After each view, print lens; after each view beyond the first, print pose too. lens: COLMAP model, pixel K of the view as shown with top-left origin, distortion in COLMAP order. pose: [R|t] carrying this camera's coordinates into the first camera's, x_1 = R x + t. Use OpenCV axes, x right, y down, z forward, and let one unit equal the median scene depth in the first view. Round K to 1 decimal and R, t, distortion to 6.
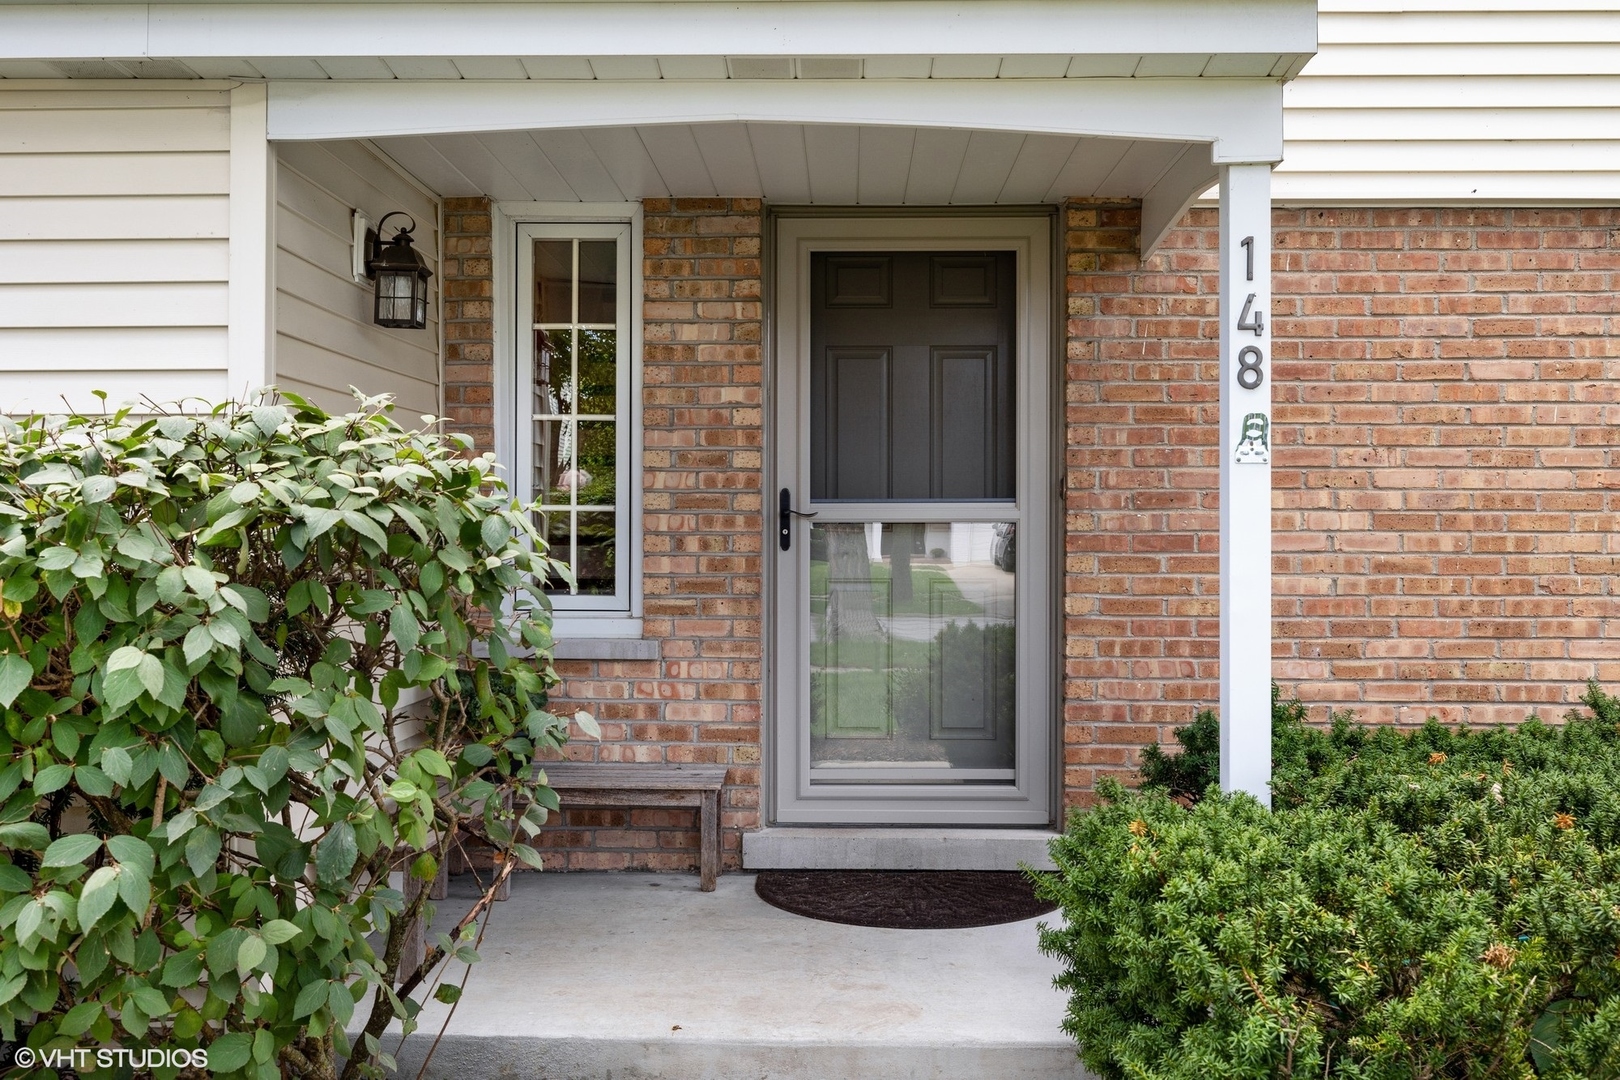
lens RADIAL K [[1631.7, 0, 810.4], [0, 1631.7, 540.4], [0, 0, 1]] dist [-0.006461, 0.000000]
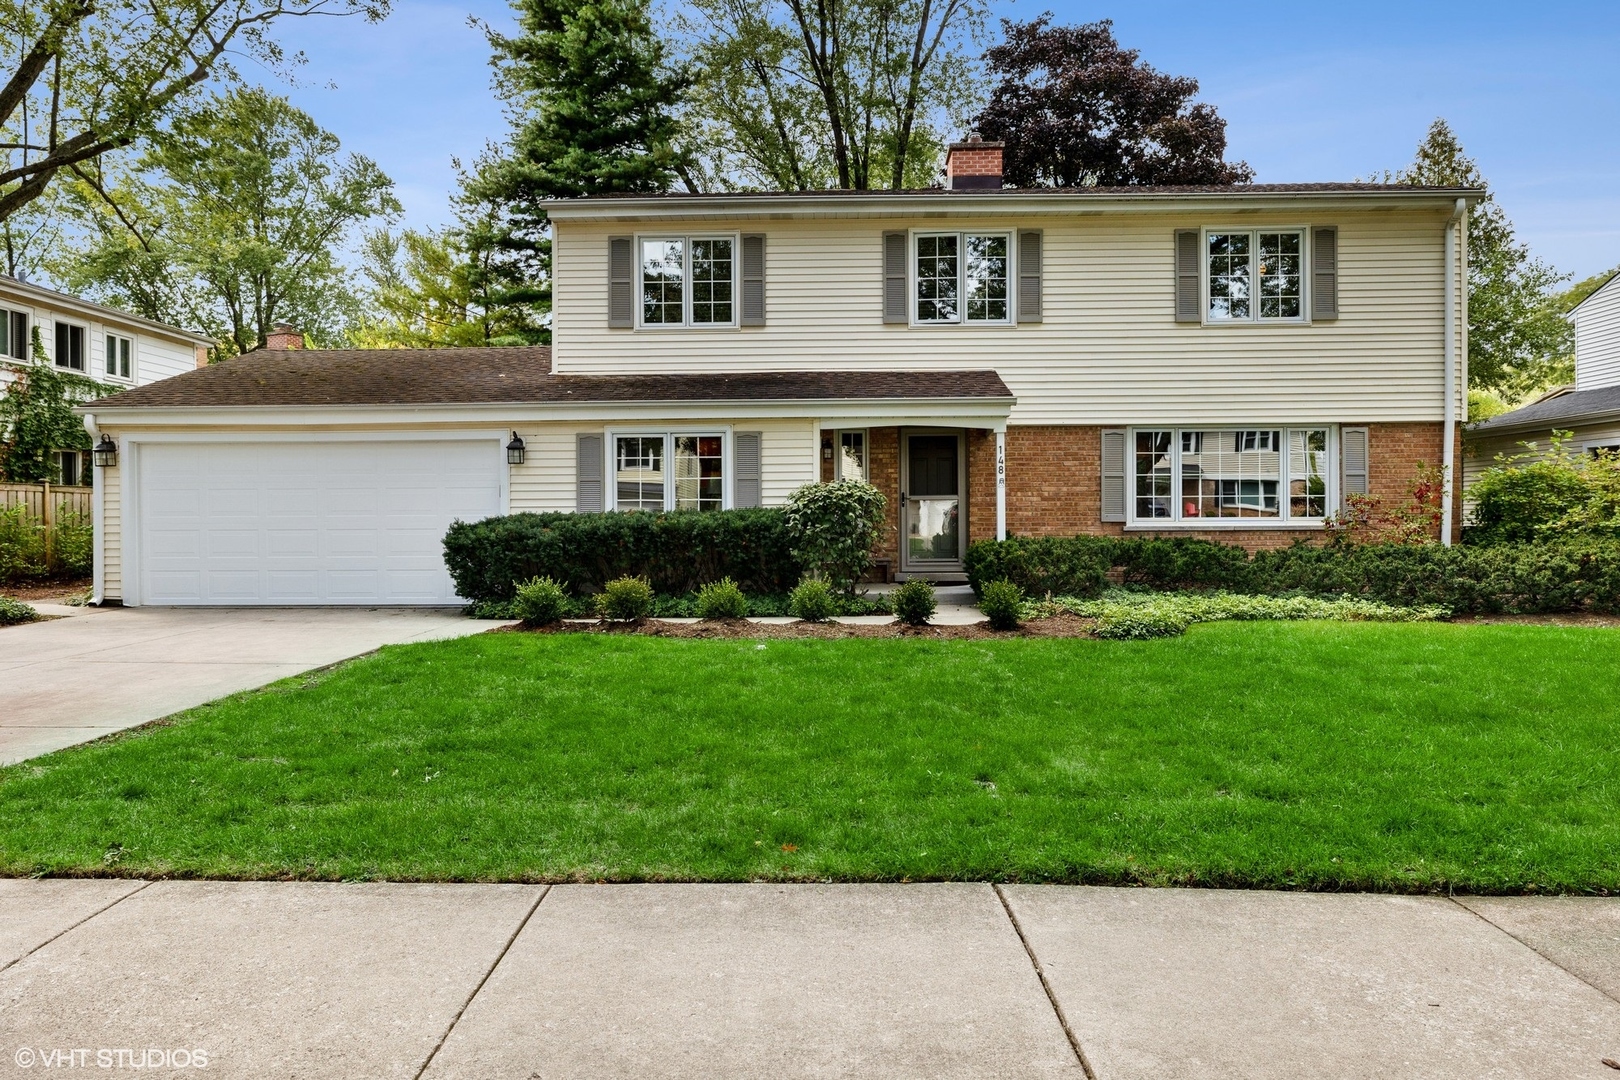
lens RADIAL K [[1078.5, 0, 811.4], [0, 1078.5, 536.6], [0, 0, 1]] dist [0.000336, 0.000014]
pose [[0.999945, -0.008054, -0.006726, -0.242088], [0.008131, 0.999901, 0.011511, 0.049966], [0.006633, -0.011565, 0.999911, -1.848513]]
